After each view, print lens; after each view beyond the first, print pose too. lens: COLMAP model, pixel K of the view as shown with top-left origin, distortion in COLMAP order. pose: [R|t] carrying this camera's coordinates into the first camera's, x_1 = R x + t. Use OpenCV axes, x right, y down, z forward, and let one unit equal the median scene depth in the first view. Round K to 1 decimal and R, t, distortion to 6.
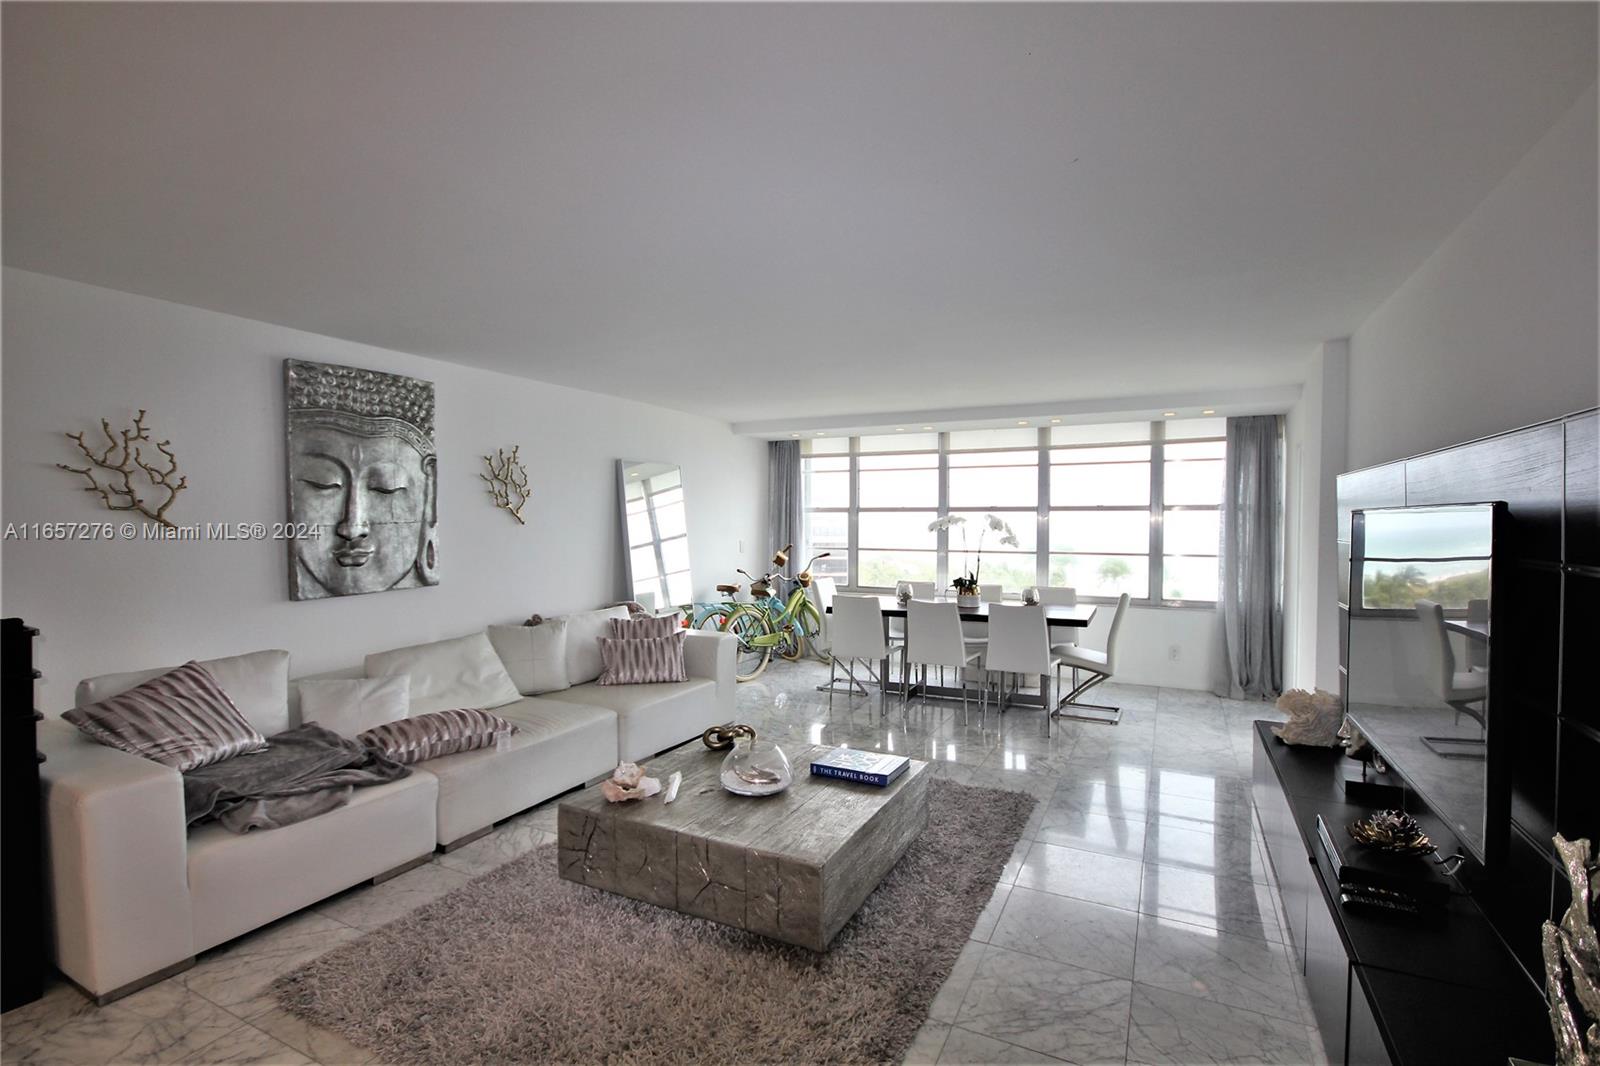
lens RADIAL K [[734.6, 0, 806.1], [0, 734.6, 551.2], [0, 0, 1]] dist [-0.003399, -0.000734]
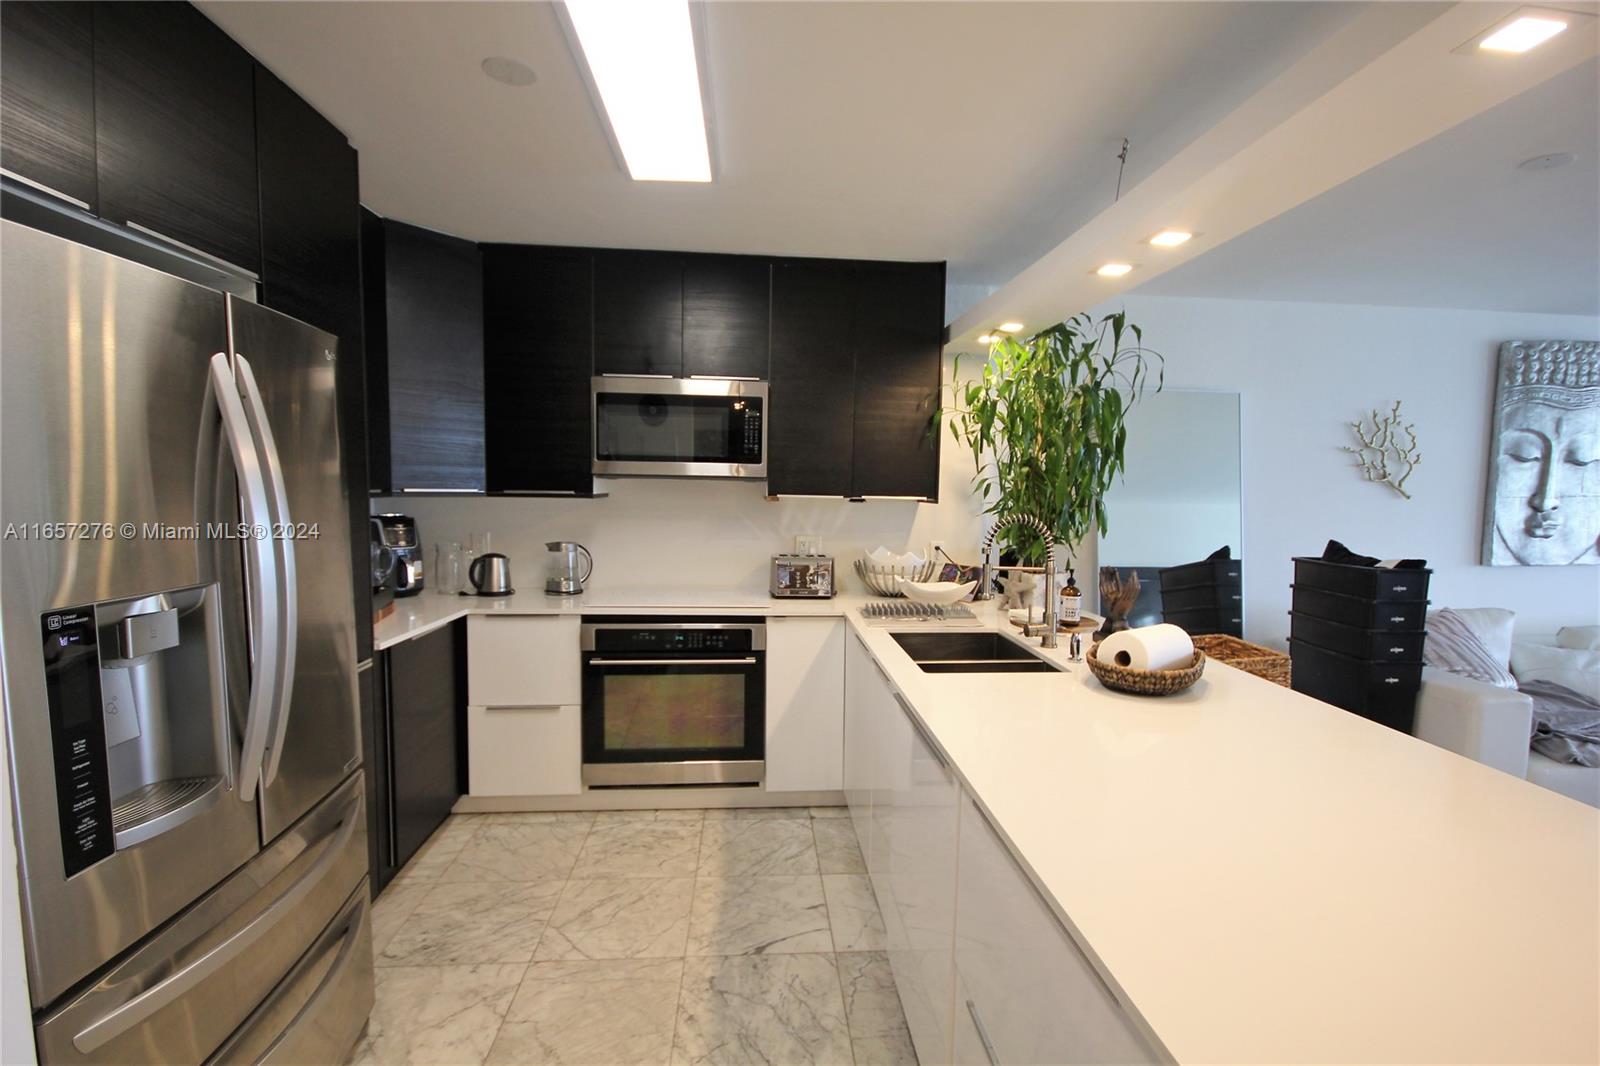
lens RADIAL K [[734.6, 0, 806.1], [0, 734.6, 551.2], [0, 0, 1]] dist [-0.003399, -0.000734]
pose [[0.533407, 0.081760, -0.841898, -0.309875], [-0.050800, 0.996617, 0.064600, 0.025683], [0.844332, 0.008310, 0.535756, -0.413591]]
